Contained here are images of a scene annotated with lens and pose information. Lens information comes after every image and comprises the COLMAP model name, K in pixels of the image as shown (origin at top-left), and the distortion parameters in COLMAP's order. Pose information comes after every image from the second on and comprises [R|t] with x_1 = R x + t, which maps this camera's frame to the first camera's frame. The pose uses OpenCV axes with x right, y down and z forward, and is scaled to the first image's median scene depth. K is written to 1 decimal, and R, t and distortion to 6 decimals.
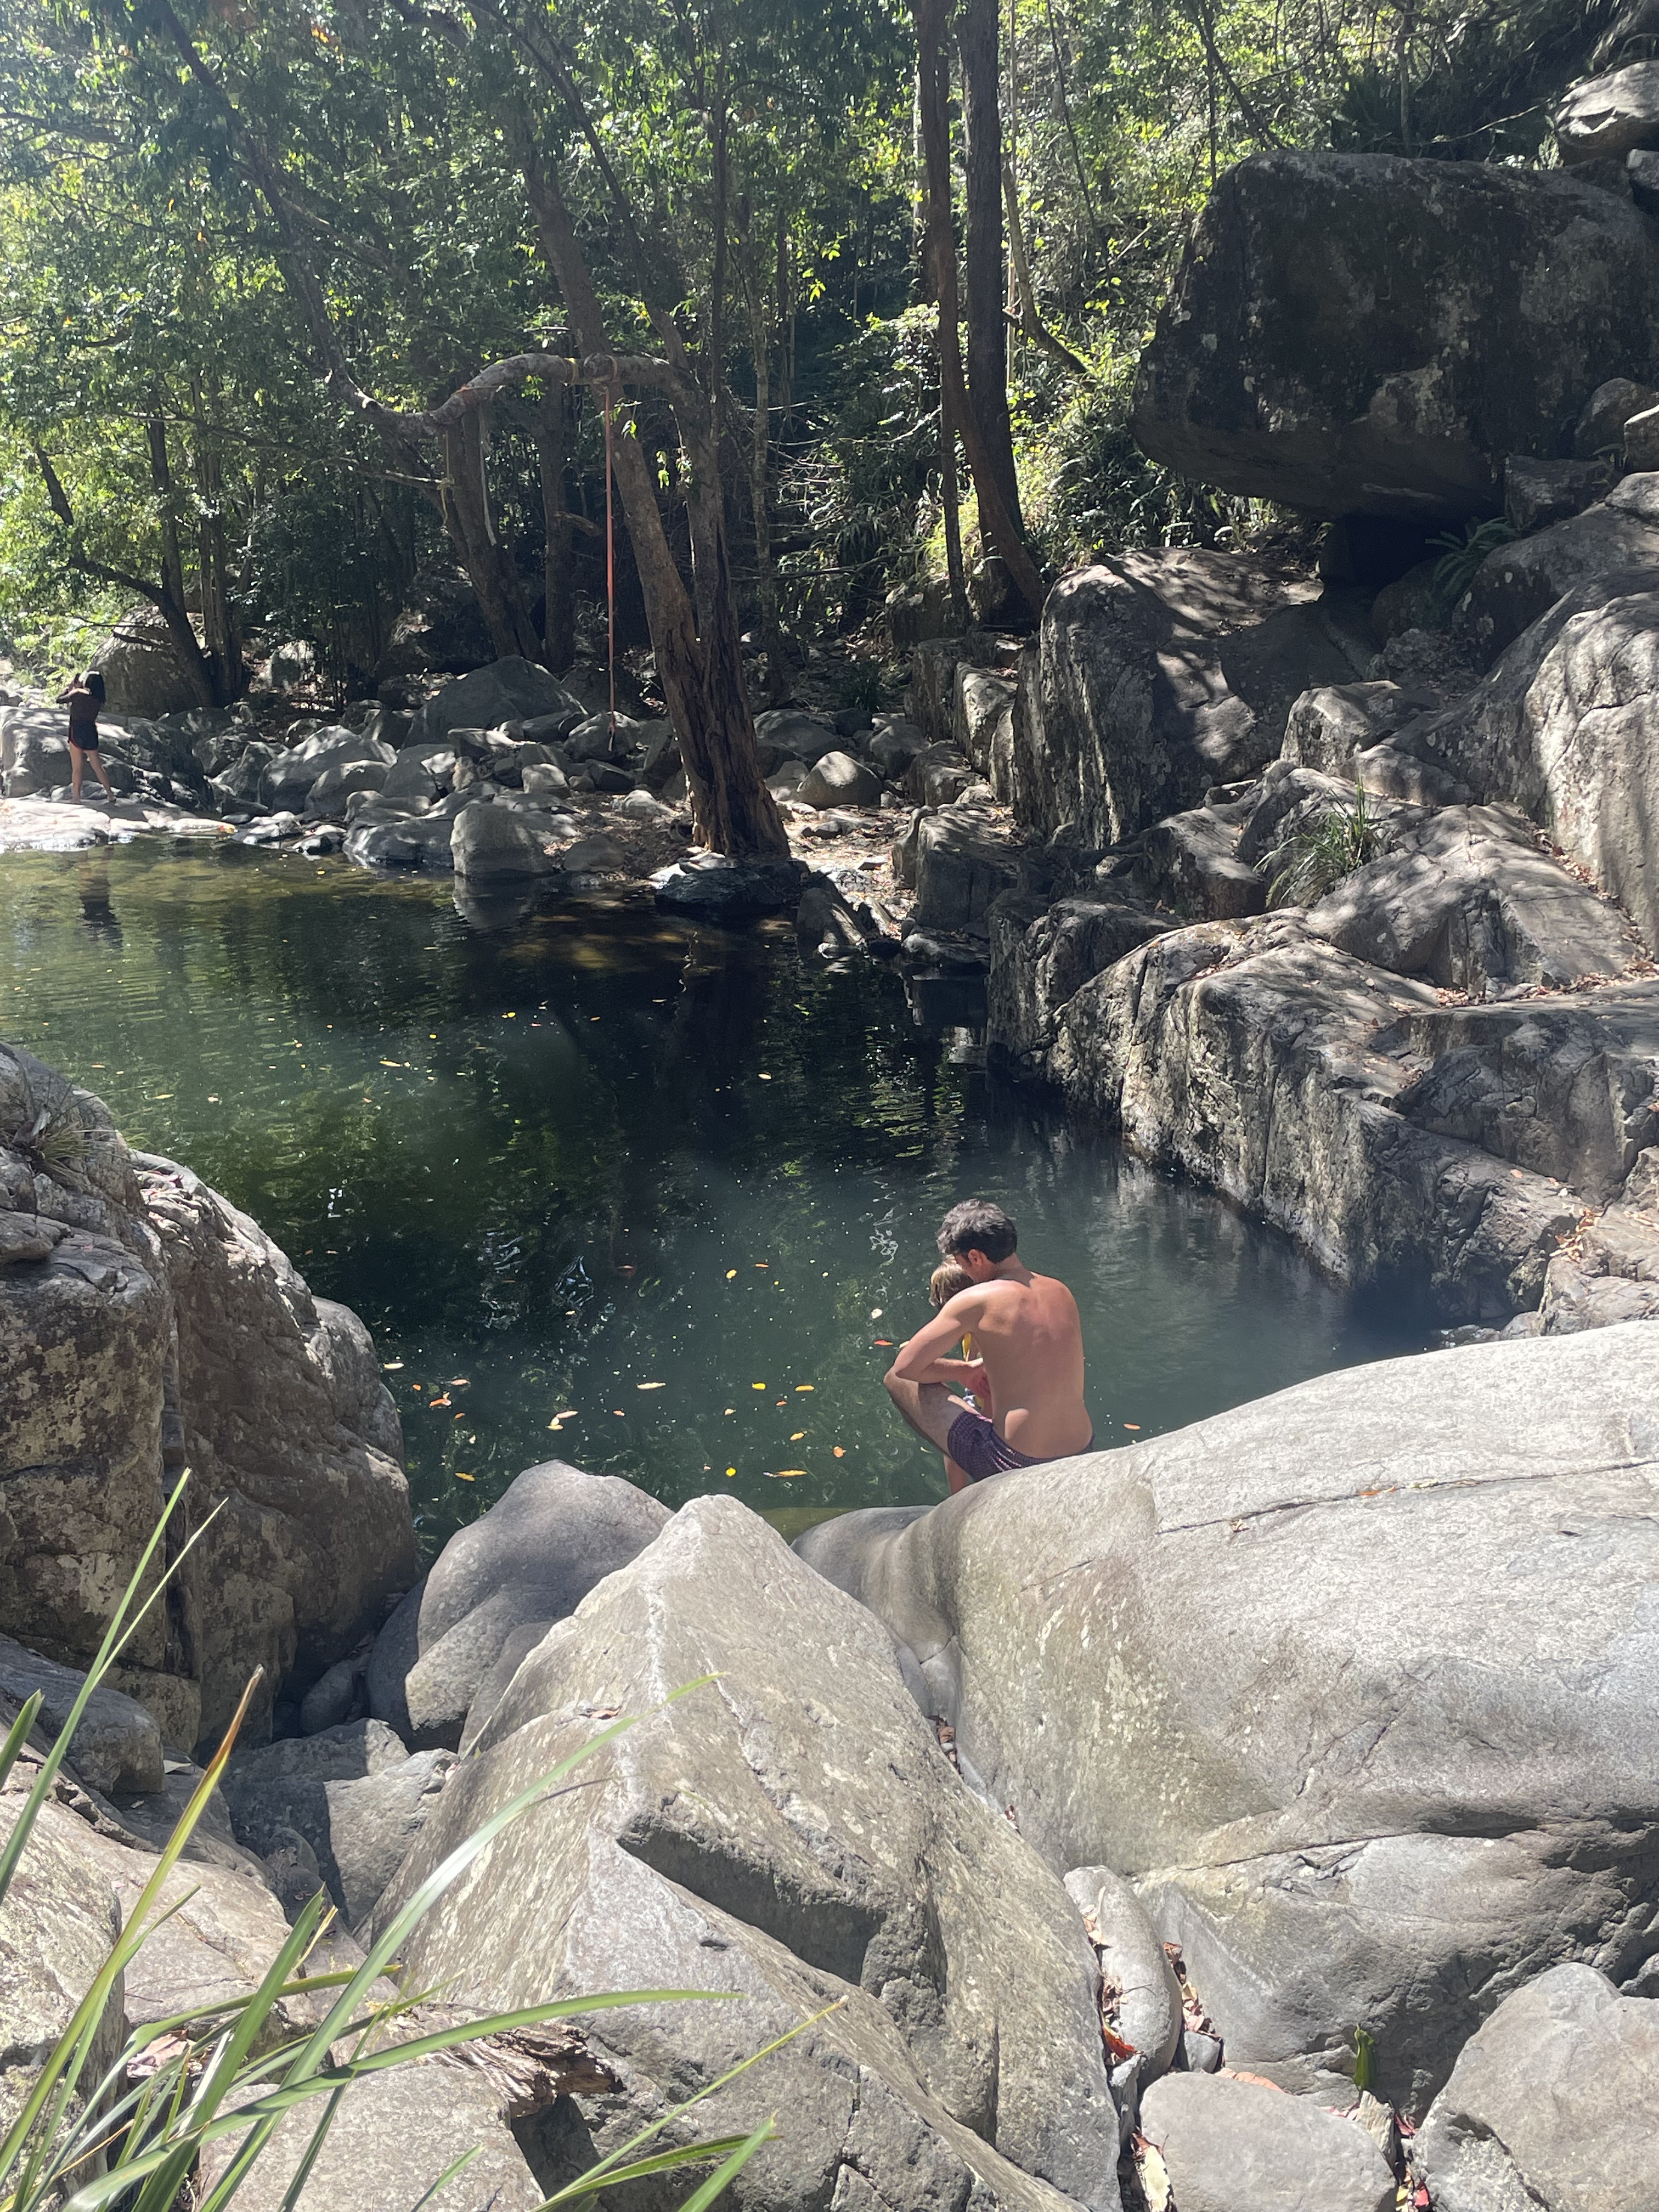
lens RADIAL K [[2249.7, 0, 835.9], [0, 2249.7, 1103.3], [0, 0, 1]] dist [0.060743, 0.000000]
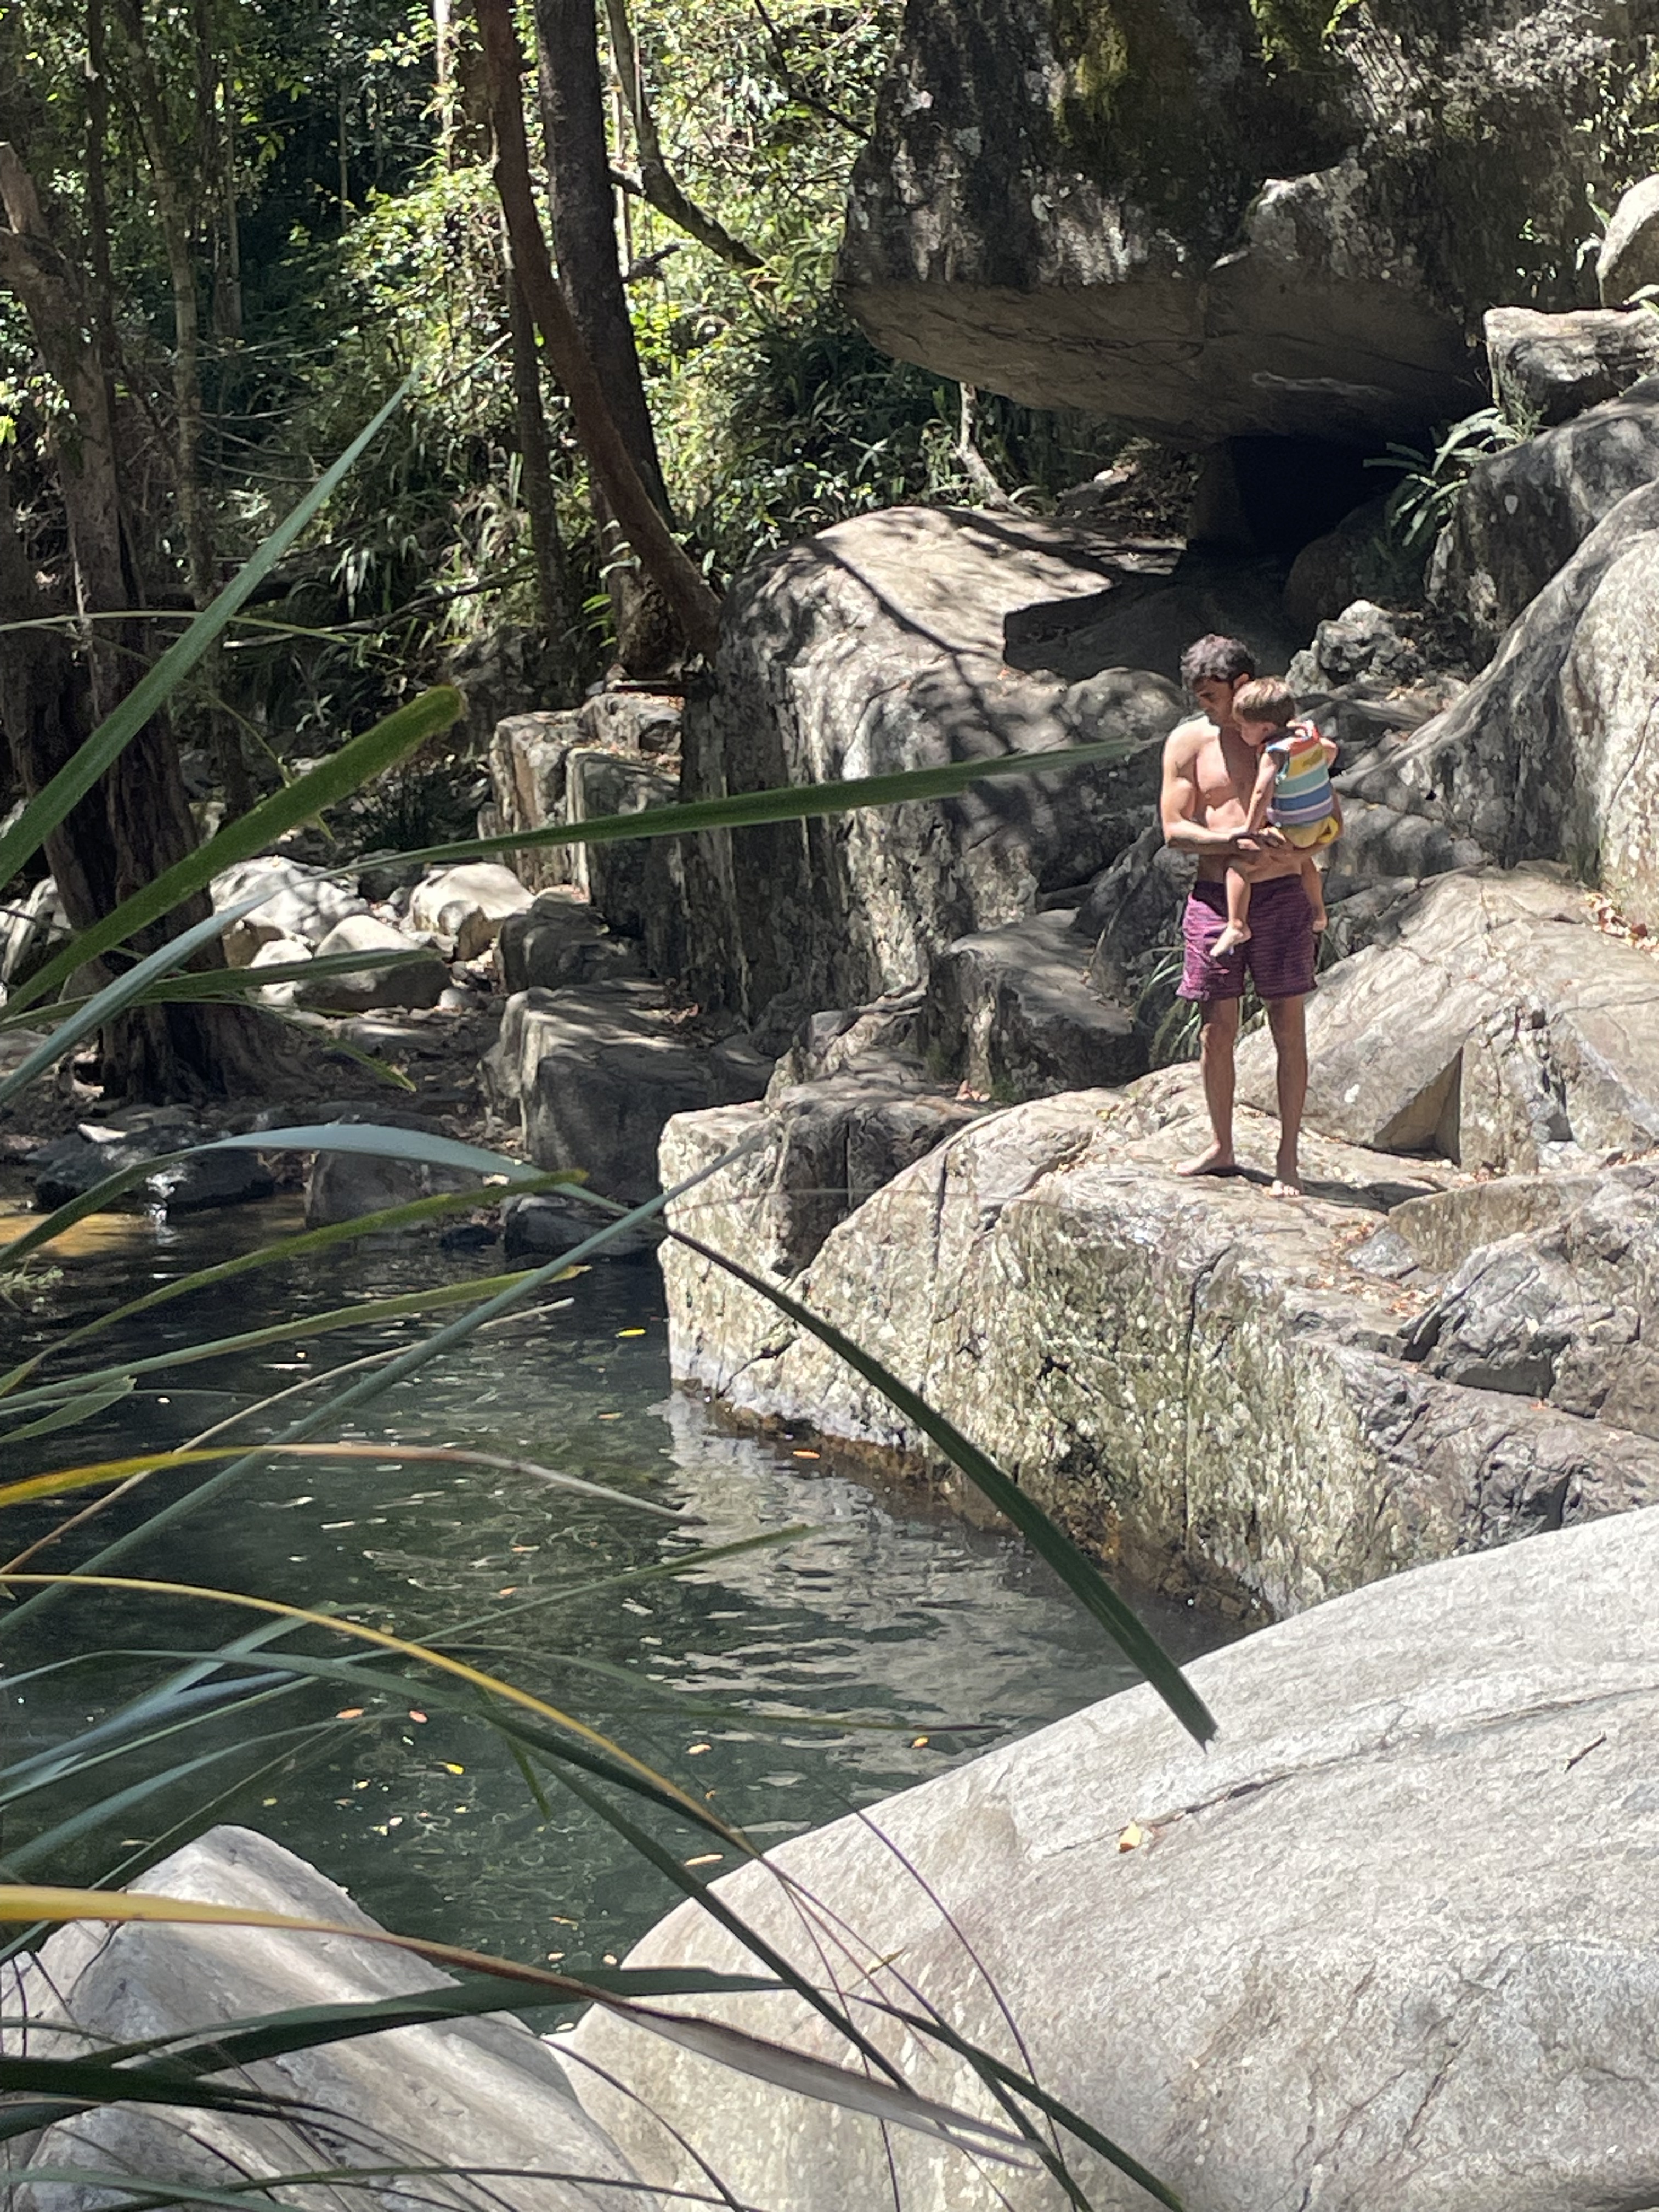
lens RADIAL K [[4182.1, 0, 844.8], [0, 4182.1, 1105.8], [0, 0, 1]] dist [0.100091, 0.000000]
pose [[0.991592, -0.062715, 0.113191, -0.003143], [0.077196, 0.988705, -0.128463, 0.056490], [-0.103856, 0.136121, 0.985234, -0.019561]]
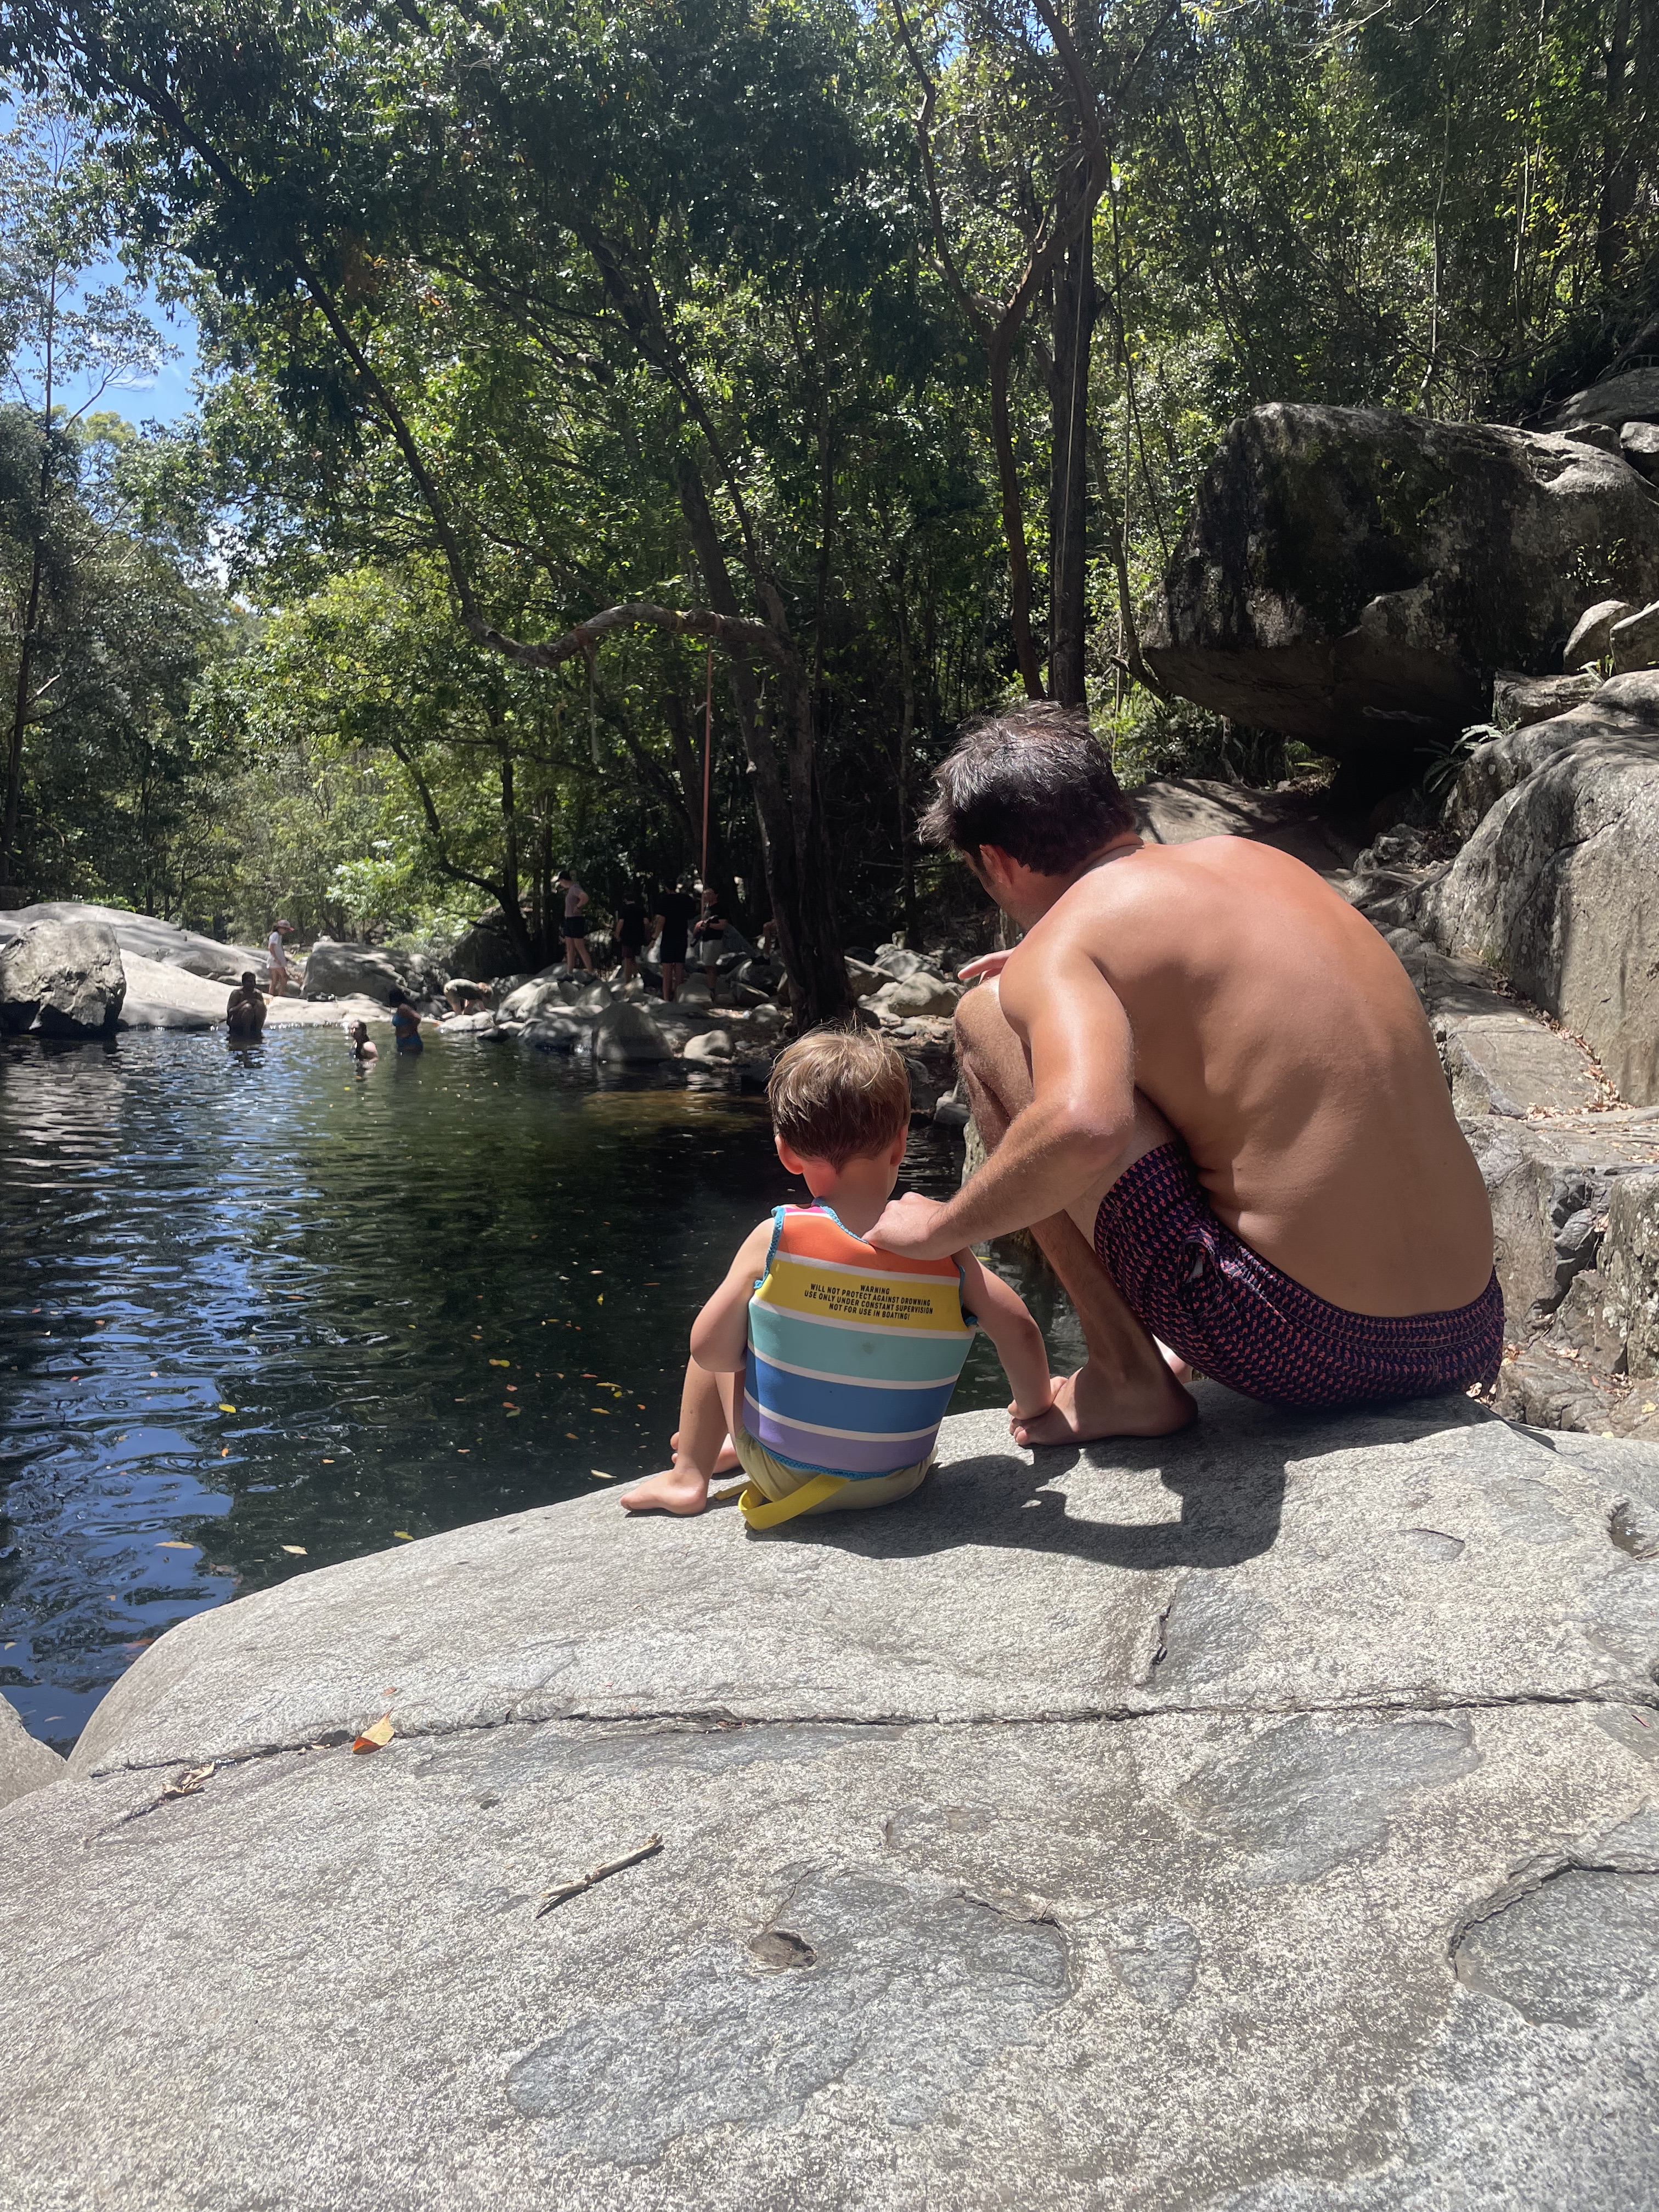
lens RADIAL K [[1664.9, 0, 813.9], [0, 1664.9, 1102.1], [0, 0, 1]] dist [0.049030, -0.075207]
pose [[0.989205, 0.044728, -0.139548, 0.133080], [-0.062045, 0.990549, -0.122324, 0.040335], [0.132758, 0.129661, 0.982631, 0.290974]]
